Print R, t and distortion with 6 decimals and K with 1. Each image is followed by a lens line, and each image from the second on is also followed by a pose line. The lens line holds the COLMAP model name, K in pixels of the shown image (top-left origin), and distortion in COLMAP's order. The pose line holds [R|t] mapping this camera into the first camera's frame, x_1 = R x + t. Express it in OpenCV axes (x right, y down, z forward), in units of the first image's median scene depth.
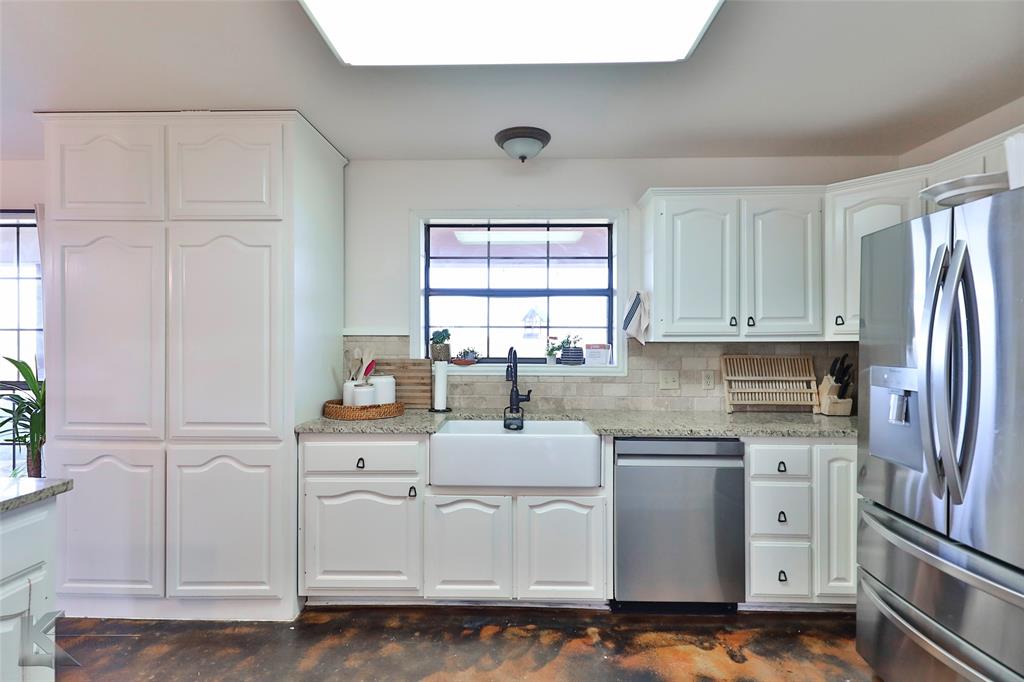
lens RADIAL K [[491.2, 0, 496.9], [0, 491.2, 345.2], [0, 0, 1]] dist [0.023913, -0.009371]
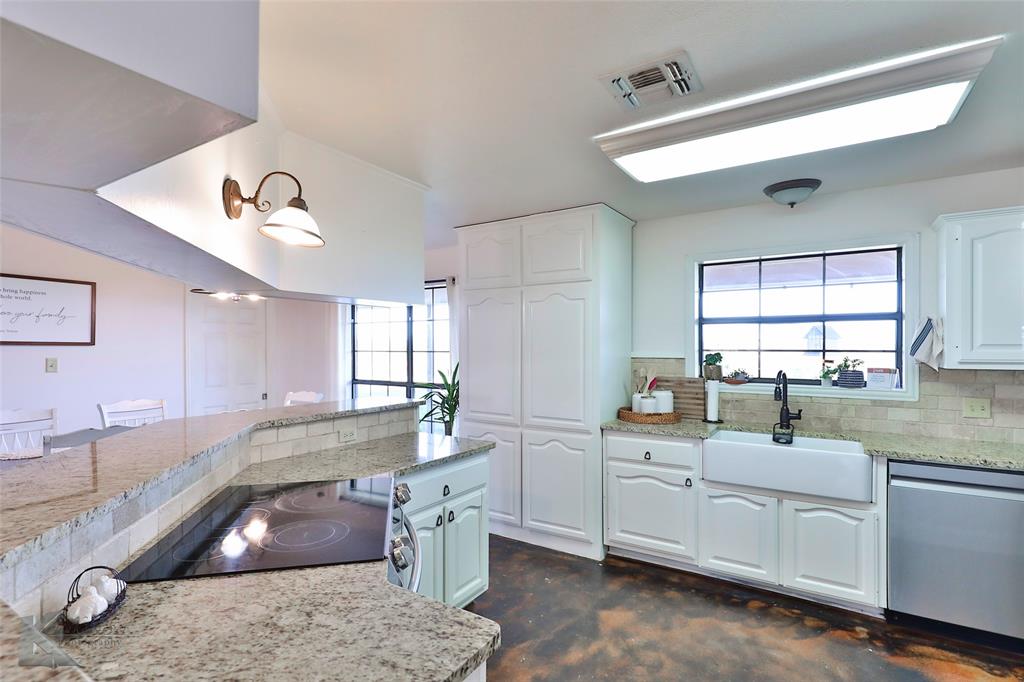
lens RADIAL K [[491.2, 0, 496.9], [0, 491.2, 345.2], [0, 0, 1]] dist [0.023913, -0.009371]
pose [[0.857245, -0.003563, -0.514896, 0.062262], [-0.002275, 0.999940, -0.010707, -0.044790], [0.514903, 0.010350, 0.857186, -0.350275]]
